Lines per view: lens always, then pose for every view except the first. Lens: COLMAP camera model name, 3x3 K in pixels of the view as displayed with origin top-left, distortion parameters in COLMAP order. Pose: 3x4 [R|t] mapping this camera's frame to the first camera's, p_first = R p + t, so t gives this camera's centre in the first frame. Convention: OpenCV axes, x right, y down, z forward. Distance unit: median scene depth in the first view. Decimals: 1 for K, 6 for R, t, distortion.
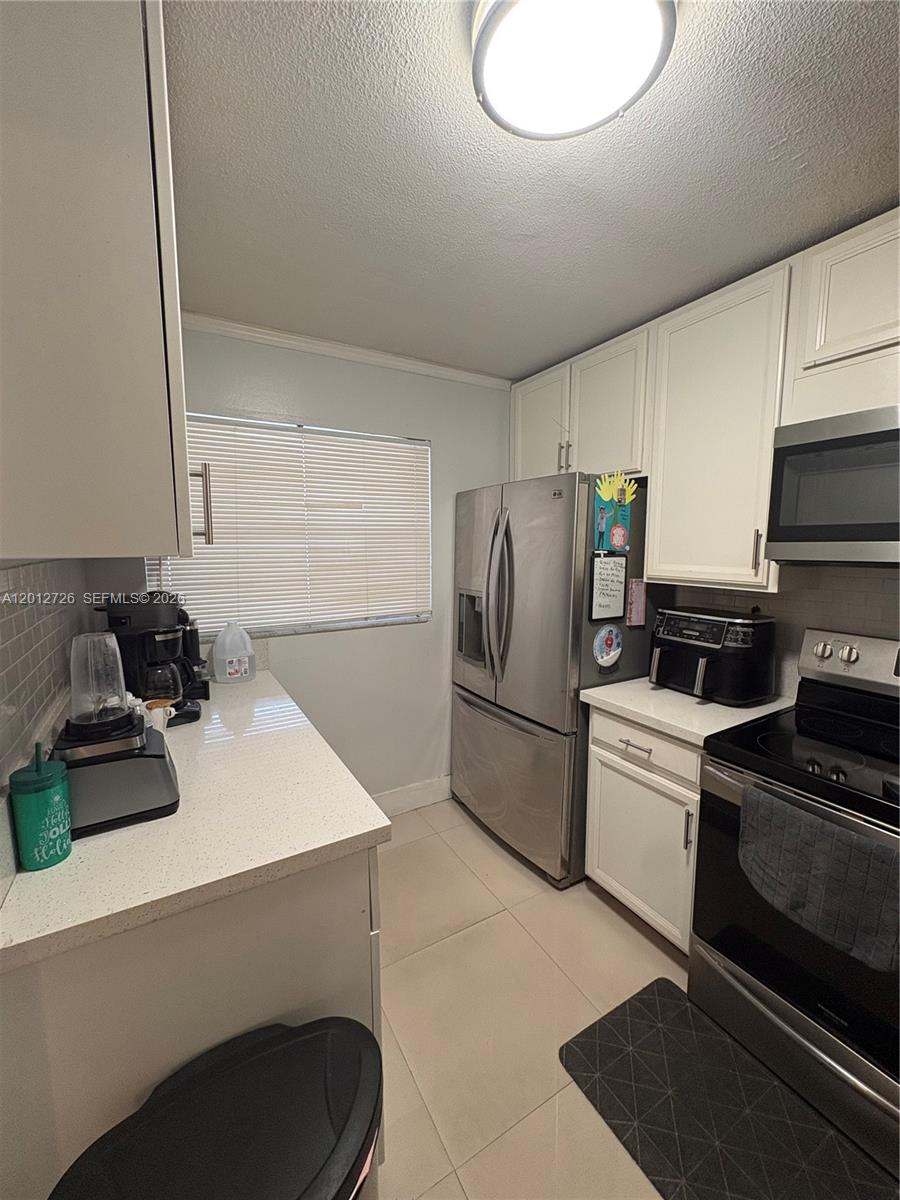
lens RADIAL K [[477.7, 0, 452.3], [0, 477.7, 599.1], [0, 0, 1]] dist [-0.000133, 0.000006]
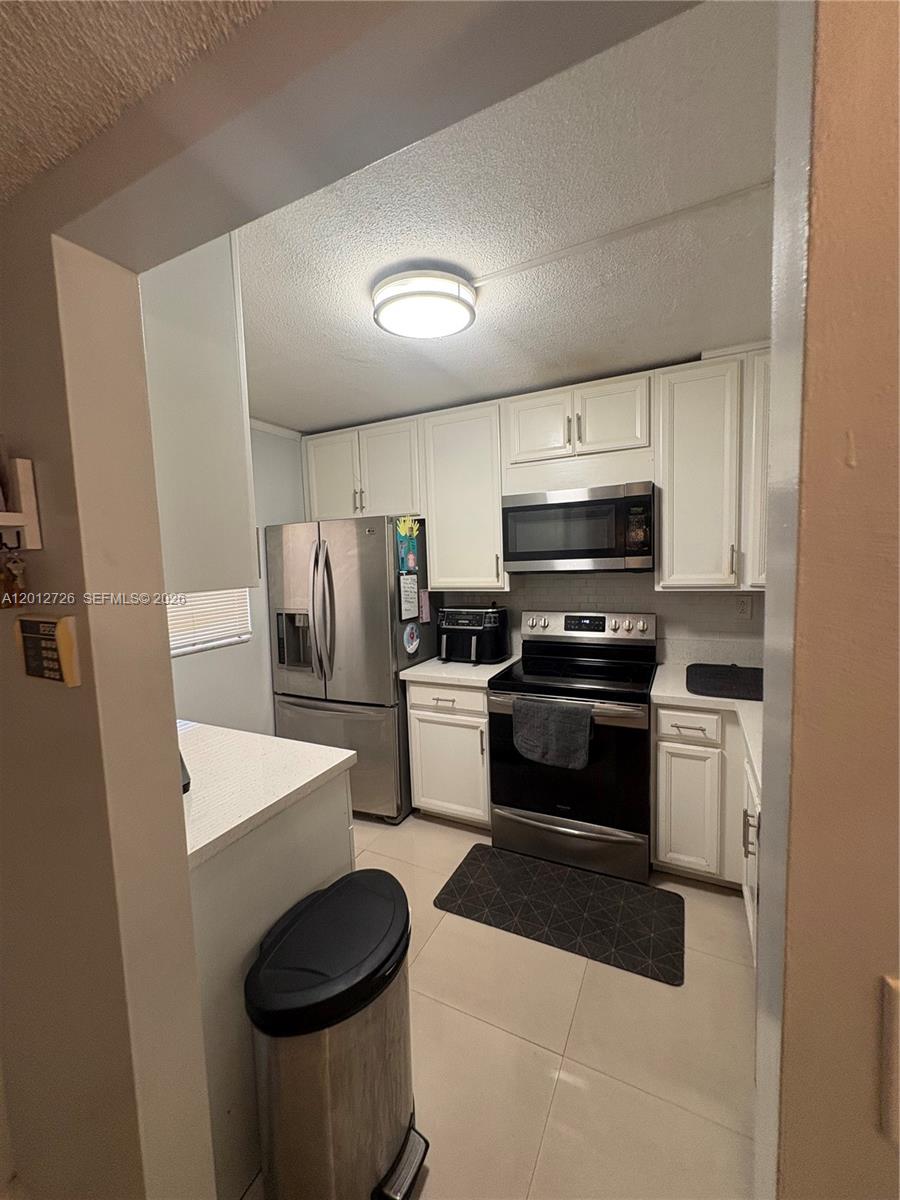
lens RADIAL K [[480.1, 0, 450.0], [0, 480.1, 600.0], [0, 0, 1]] dist [-0.001460, -0.000015]
pose [[0.837777, -0.077562, 0.540476, -0.346921], [0.098951, 0.995036, -0.010588, 0.012920], [-0.536972, 0.062351, 0.841293, -0.262457]]
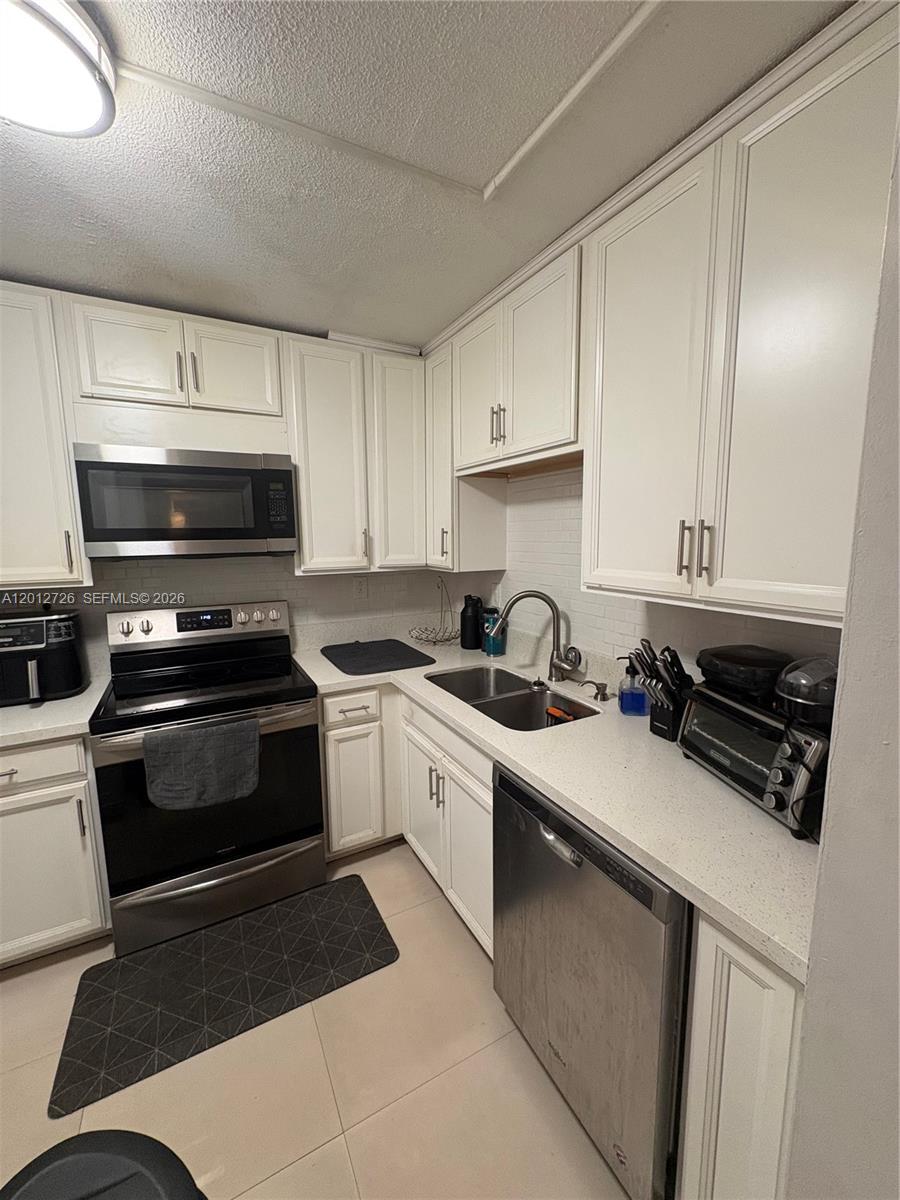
lens RADIAL K [[480.4, 0, 447.2], [0, 480.4, 599.6], [0, 0, 1]] dist [0.000965, 0.000087]
pose [[0.034812, -0.137500, 0.989890, -0.372191], [0.126306, 0.983153, 0.132122, -0.020880], [-0.991380, 0.120429, 0.051593, 0.074749]]
